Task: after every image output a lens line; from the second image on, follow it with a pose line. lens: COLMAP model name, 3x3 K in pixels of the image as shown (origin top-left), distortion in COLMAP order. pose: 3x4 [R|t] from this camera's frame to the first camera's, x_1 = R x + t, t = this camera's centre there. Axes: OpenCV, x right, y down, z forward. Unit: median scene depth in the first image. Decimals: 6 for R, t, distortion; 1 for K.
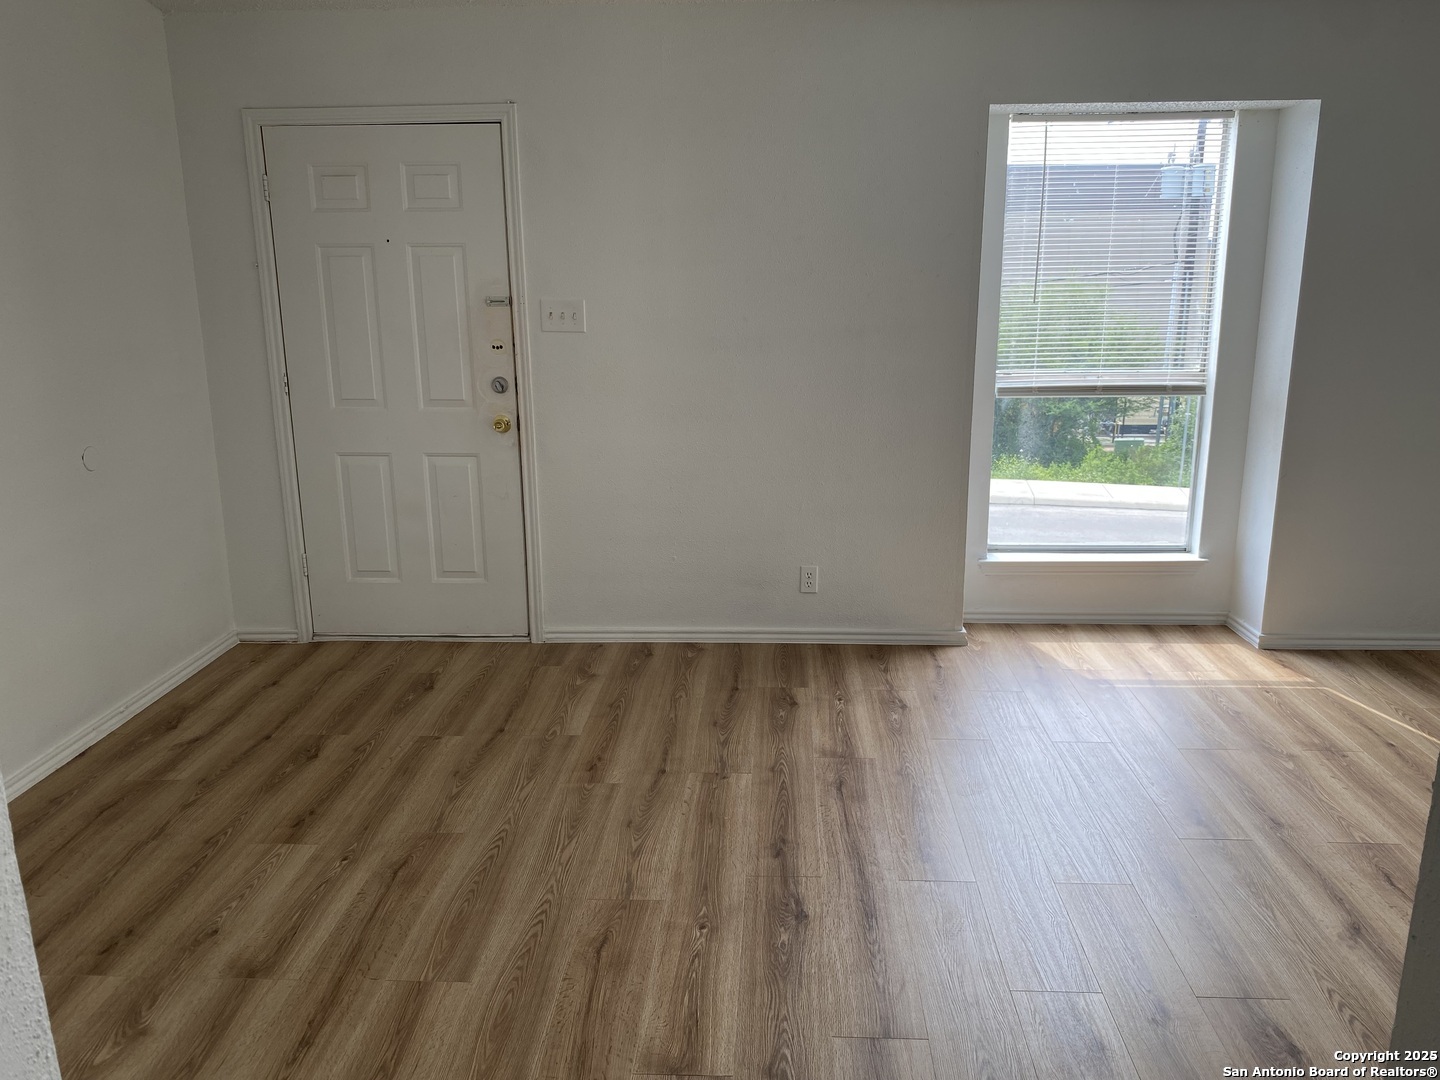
lens RADIAL K [[1095.7, 0, 729.3], [0, 1095.7, 528.8], [0, 0, 1]] dist [0.036049, -0.045290]
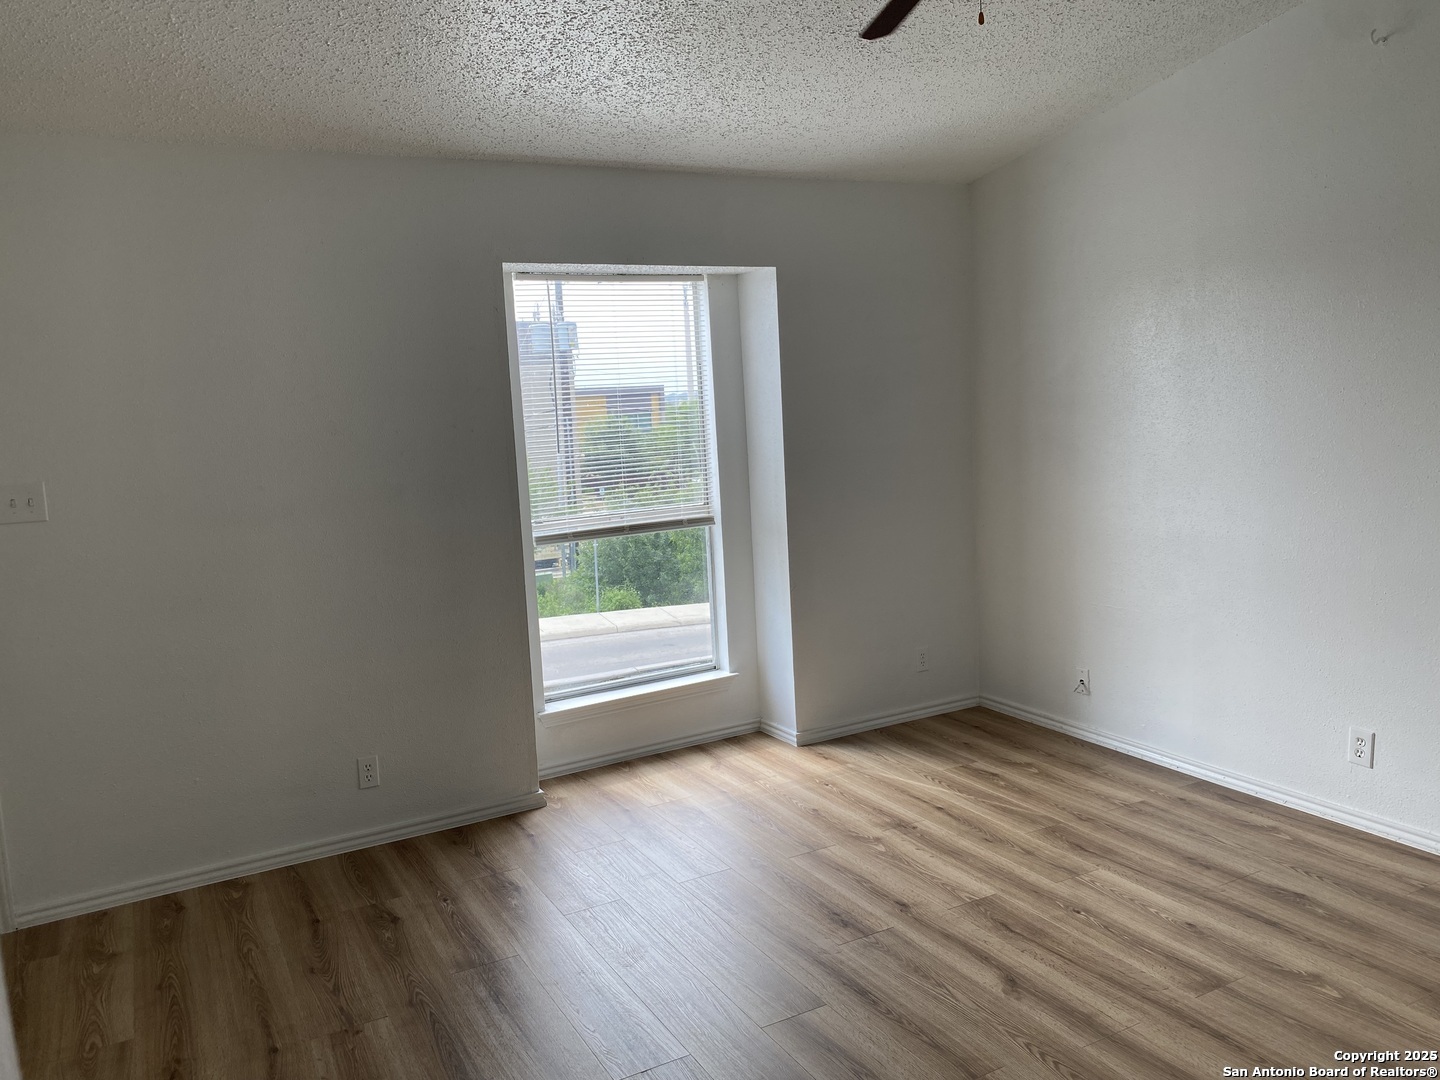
lens RADIAL K [[1095.7, 0, 725.2], [0, 1095.7, 530.2], [0, 0, 1]] dist [0.036049, -0.045290]
pose [[0.853966, -0.099522, 0.510723, -0.124601], [0.166287, 0.982264, -0.086636, -0.022111], [-0.493042, 0.158911, 0.855369, 0.073169]]
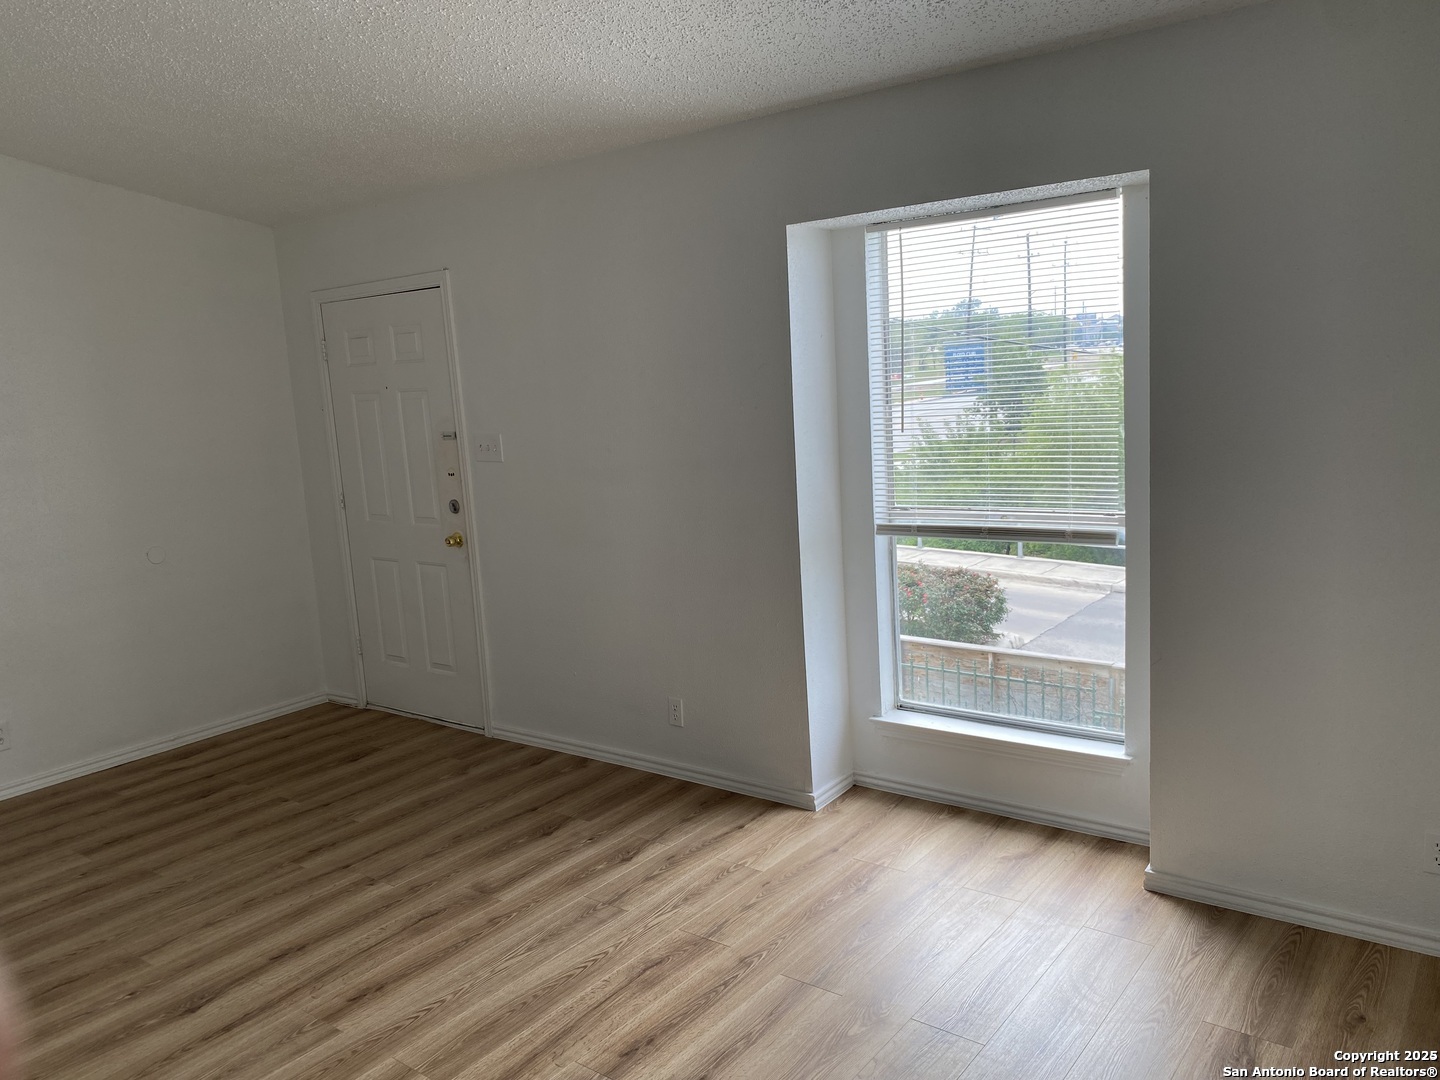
lens RADIAL K [[1095.7, 0, 702.0], [0, 1095.7, 539.8], [0, 0, 1]] dist [0.036049, -0.045290]
pose [[0.816954, 0.046611, -0.574817, 0.699187], [-0.083405, 0.995799, -0.037790, -0.078008], [0.570640, 0.078815, 0.817409, 0.218086]]
